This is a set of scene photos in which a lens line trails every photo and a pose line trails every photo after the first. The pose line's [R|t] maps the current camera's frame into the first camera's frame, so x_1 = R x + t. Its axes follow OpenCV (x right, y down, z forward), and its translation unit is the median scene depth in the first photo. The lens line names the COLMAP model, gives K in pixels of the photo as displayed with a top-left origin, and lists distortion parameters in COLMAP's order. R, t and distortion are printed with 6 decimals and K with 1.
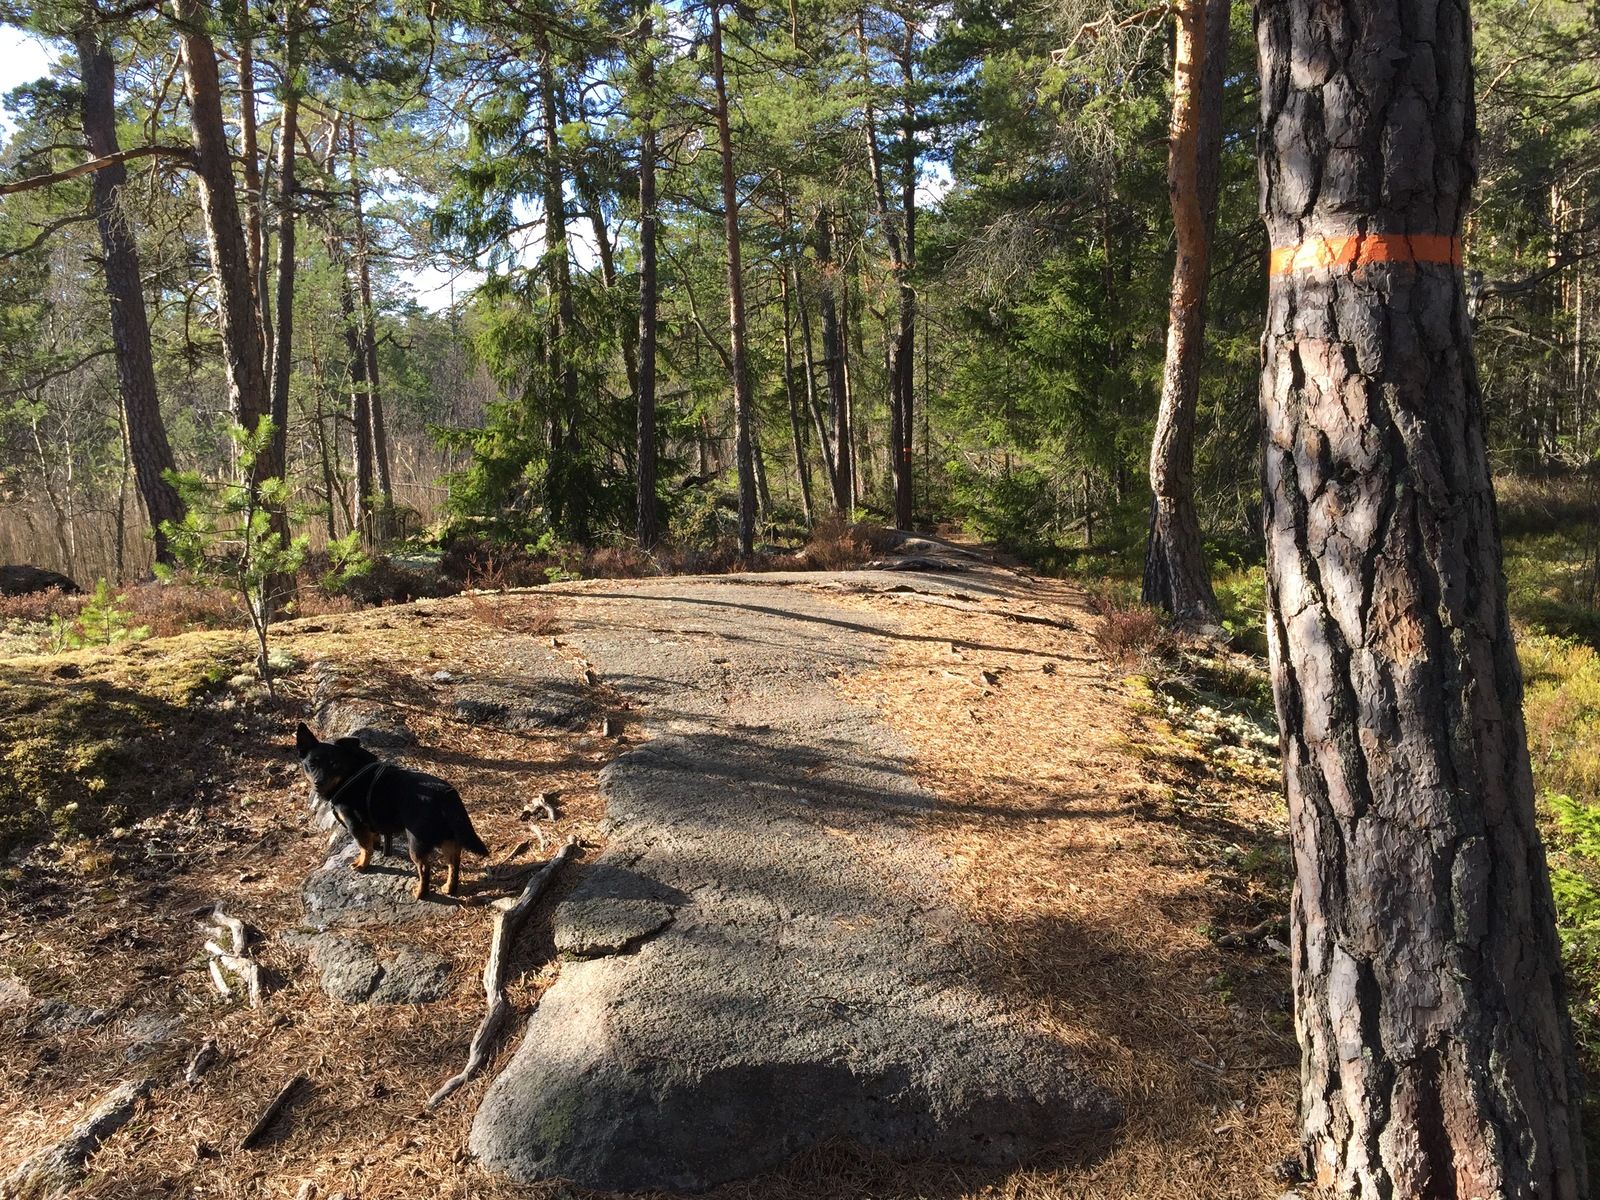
lens RADIAL K [[1351.9, 0, 799.8], [0, 1351.9, 600.1], [0, 0, 1]] dist [0.001219, 0.000103]
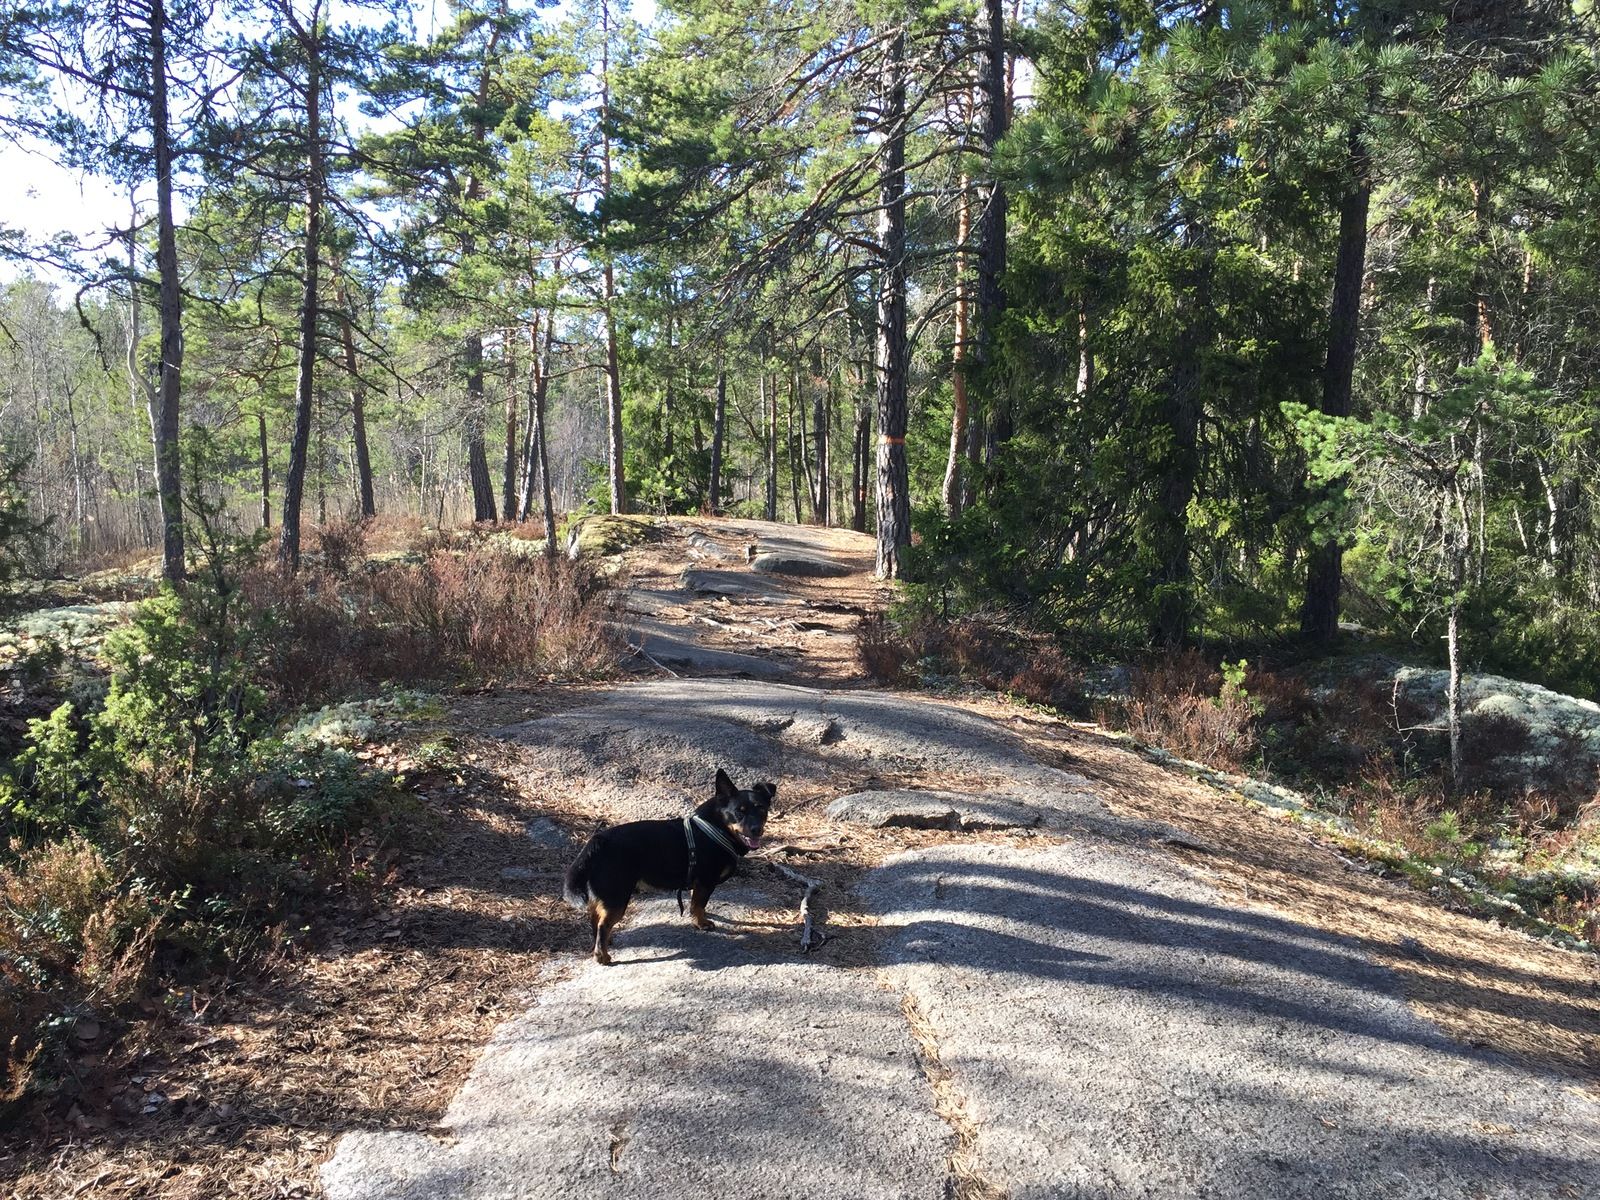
lens RADIAL K [[1351.9, 0, 800.2], [0, 1351.9, 599.9], [0, 0, 1]] dist [0.001219, 0.000103]
pose [[0.998745, 0.049046, 0.010158, -0.003191], [-0.048571, 0.997906, -0.042711, 0.076765], [-0.012231, 0.042164, 0.999036, -0.512250]]
